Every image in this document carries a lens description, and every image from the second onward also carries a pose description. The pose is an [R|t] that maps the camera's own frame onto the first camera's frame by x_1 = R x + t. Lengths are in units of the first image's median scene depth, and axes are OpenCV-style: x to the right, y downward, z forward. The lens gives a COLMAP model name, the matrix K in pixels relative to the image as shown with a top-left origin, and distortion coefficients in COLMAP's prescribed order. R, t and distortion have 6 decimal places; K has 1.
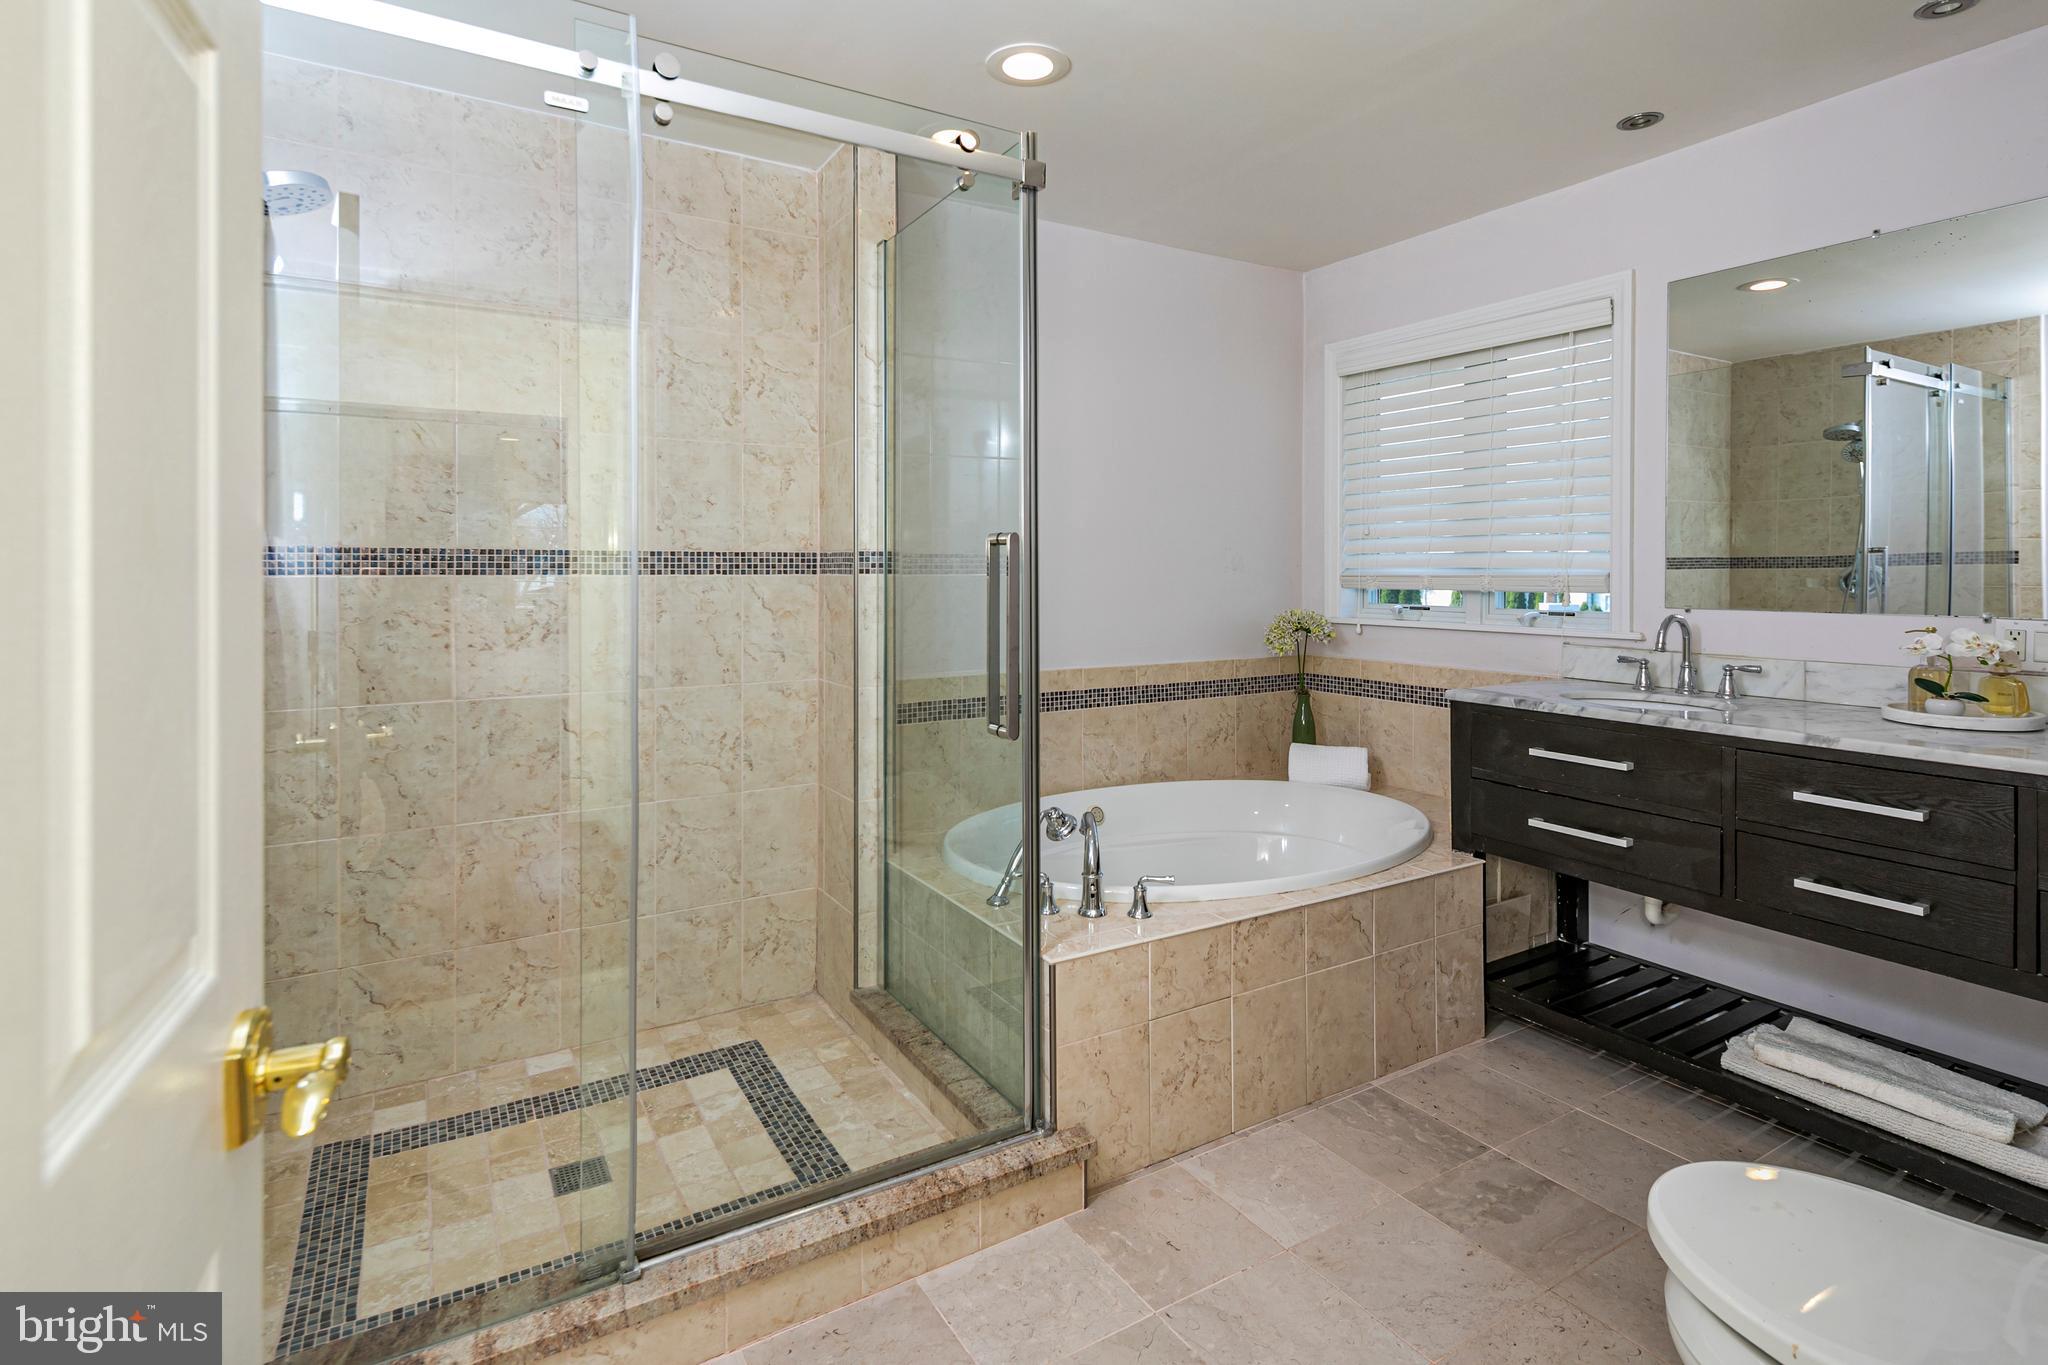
lens RADIAL K [[968.2, 0, 944.2], [0, 968.2, 575.2], [0, 0, 1]] dist [0.001761, -0.002449]
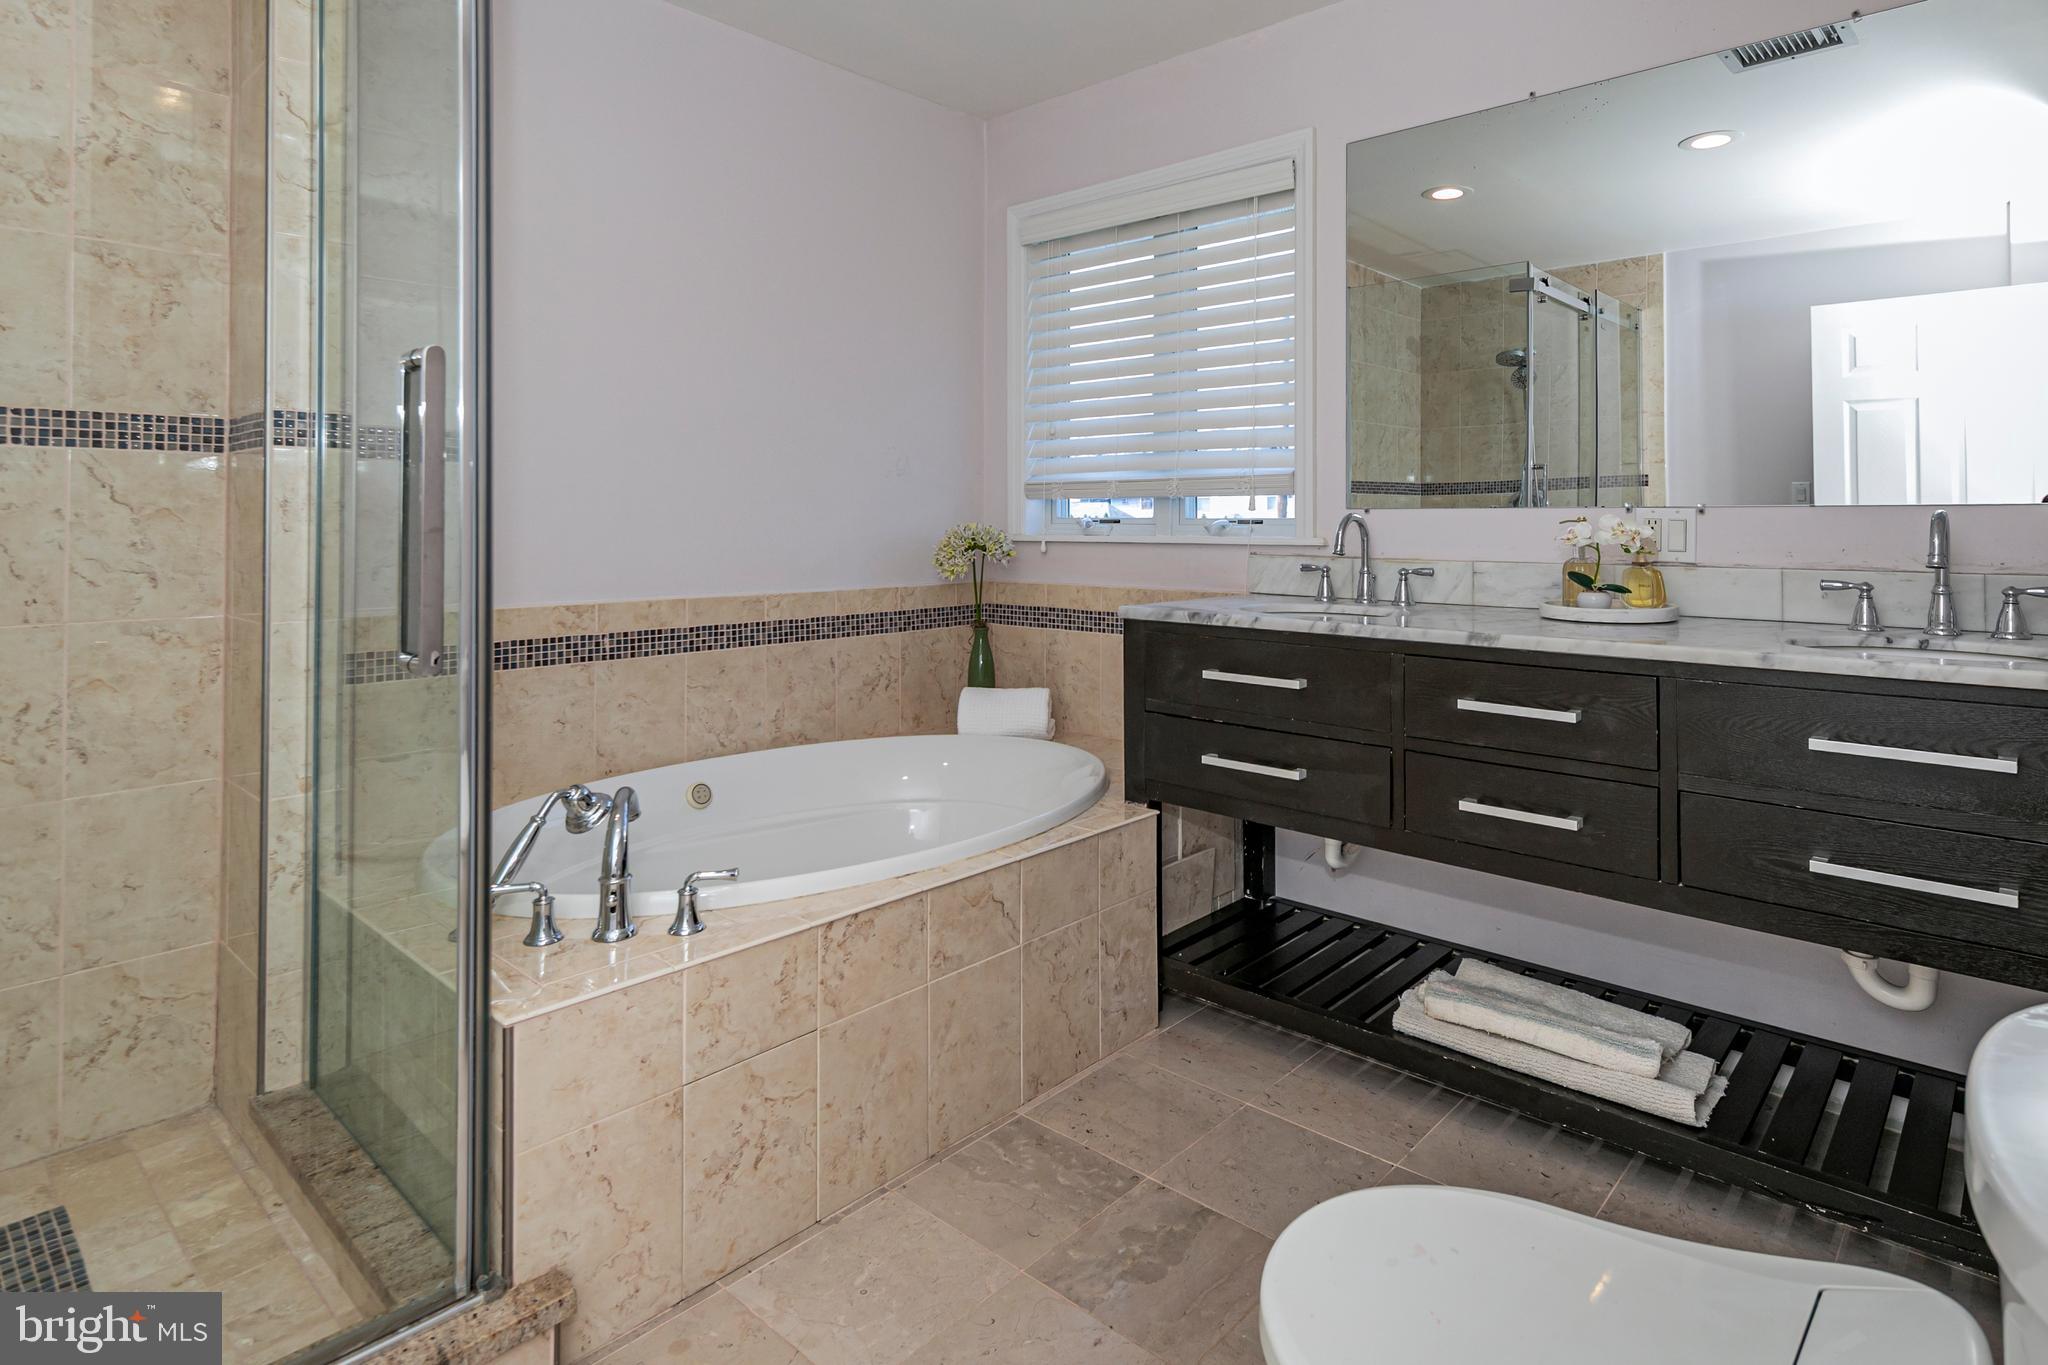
lens RADIAL K [[1105.5, 0, 1022.1], [0, 1105.5, 510.3], [0, 0, 1]] dist [0.001629, -0.004401]
pose [[0.947456, 0.003488, 0.319867, 0.156248], [0.001229, 0.999893, -0.014545, 0.055769], [-0.319883, 0.014174, 0.947351, 0.151141]]
